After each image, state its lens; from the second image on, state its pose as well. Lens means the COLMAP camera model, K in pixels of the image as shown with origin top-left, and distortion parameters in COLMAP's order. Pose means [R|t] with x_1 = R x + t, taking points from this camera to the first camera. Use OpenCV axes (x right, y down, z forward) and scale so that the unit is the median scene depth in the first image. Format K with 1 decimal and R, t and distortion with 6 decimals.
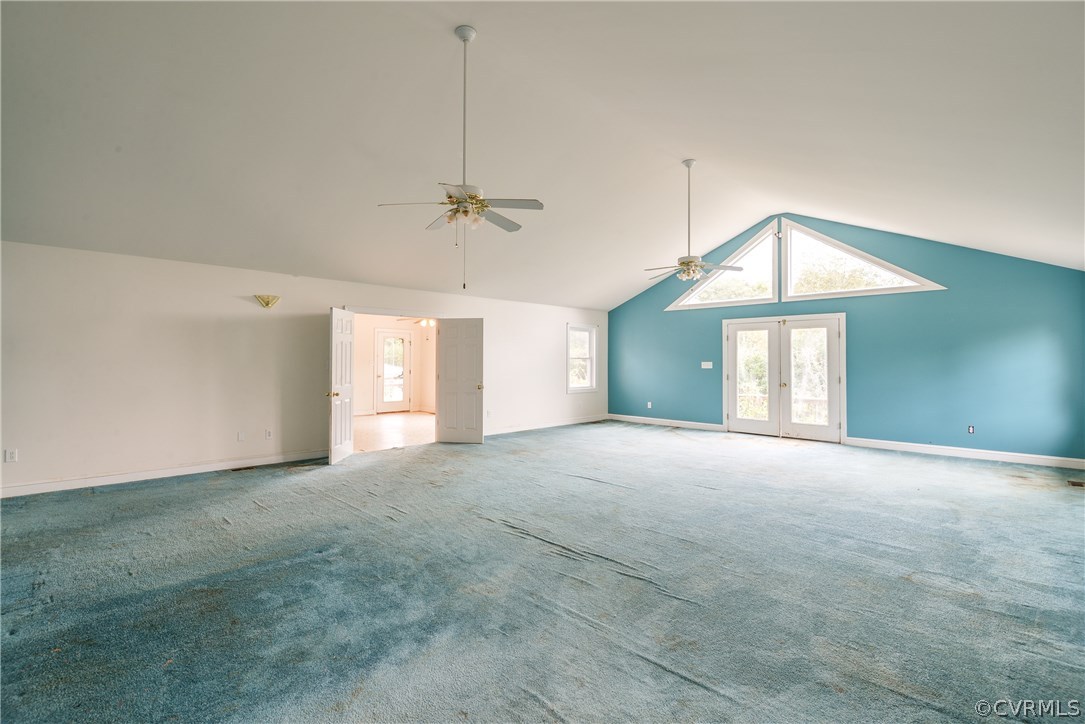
lens RADIAL K [[488.8, 0, 534.6], [0, 488.8, 360.8], [0, 0, 1]] dist [0.014261, -0.013057]
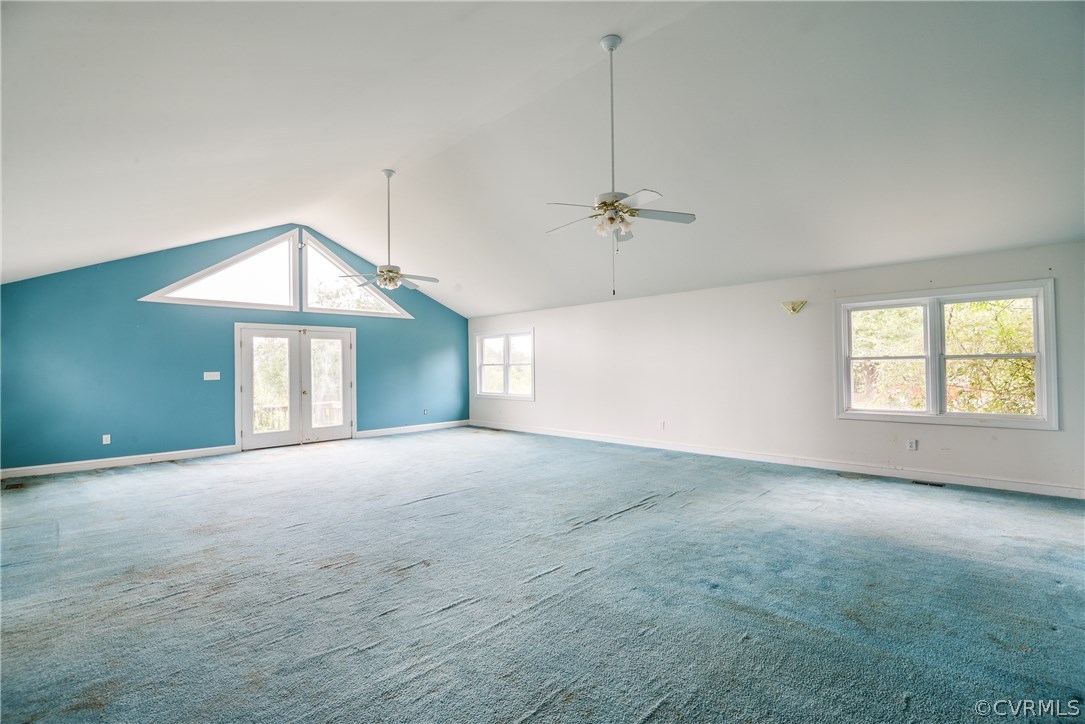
lens RADIAL K [[488.8, 0, 534.6], [0, 488.8, 360.8], [0, 0, 1]] dist [0.014261, -0.013057]
pose [[-0.007108, 0.008525, 0.999938, -0.524669], [0.014507, 0.999859, -0.008421, -0.001854], [-0.999870, 0.014446, -0.007231, 0.530834]]
